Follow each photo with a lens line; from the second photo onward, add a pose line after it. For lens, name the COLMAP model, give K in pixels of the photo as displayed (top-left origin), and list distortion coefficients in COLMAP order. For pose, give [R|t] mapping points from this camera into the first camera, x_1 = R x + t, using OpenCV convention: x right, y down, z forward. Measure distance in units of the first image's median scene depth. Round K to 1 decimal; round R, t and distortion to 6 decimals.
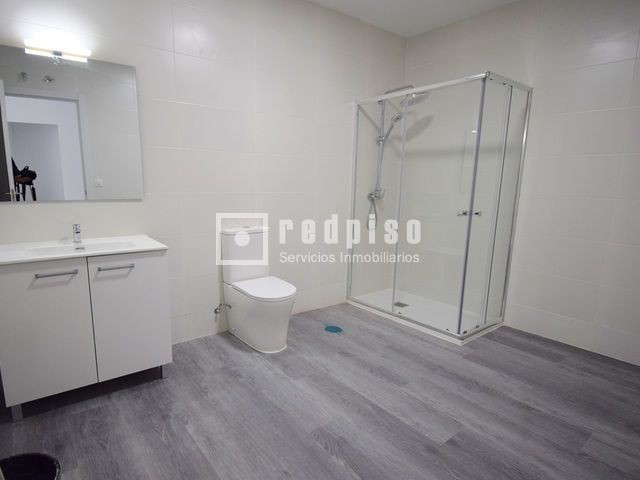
lens RADIAL K [[358.6, 0, 292.6], [0, 358.6, 252.0], [0, 0, 1]] dist [0.003004, -0.008298]
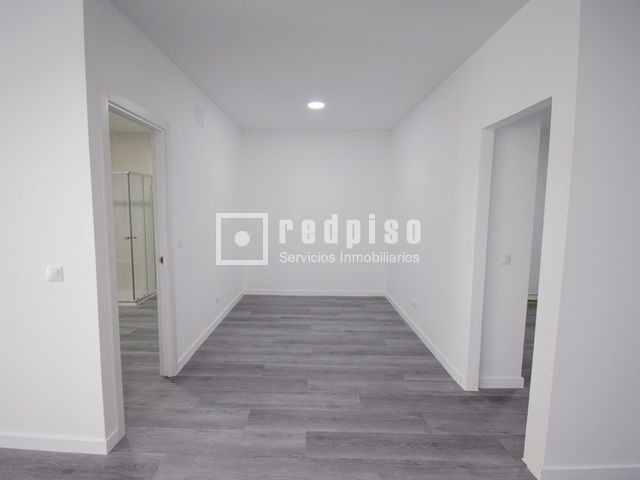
lens RADIAL K [[338.2, 0, 297.5], [0, 338.2, 241.6], [0, 0, 1]] dist [-0.000441, -0.000307]
pose [[0.610159, -0.089437, 0.787215, -0.476615], [0.149700, 0.988724, -0.003700, 0.067165], [-0.778008, 0.120104, 0.616668, -0.989755]]
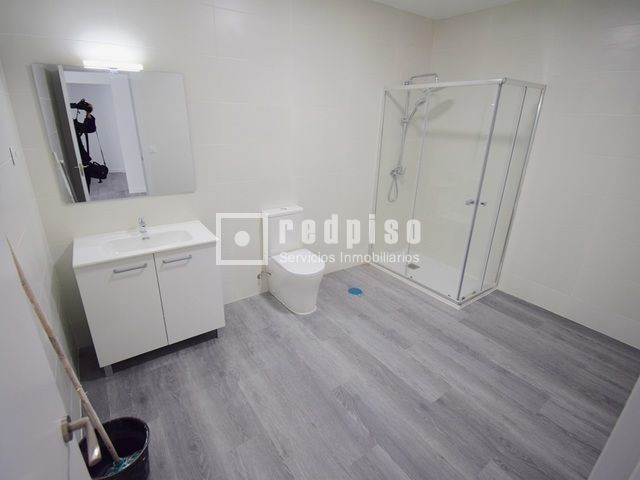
lens RADIAL K [[317.7, 0, 320.3], [0, 317.7, 232.2], [0, 0, 1]] dist [-0.000801, -0.000556]
pose [[0.999744, 0.019422, -0.011609, 0.005057], [-0.017263, 0.986371, 0.163631, -0.194416], [0.014629, -0.163388, 0.986453, -0.038150]]
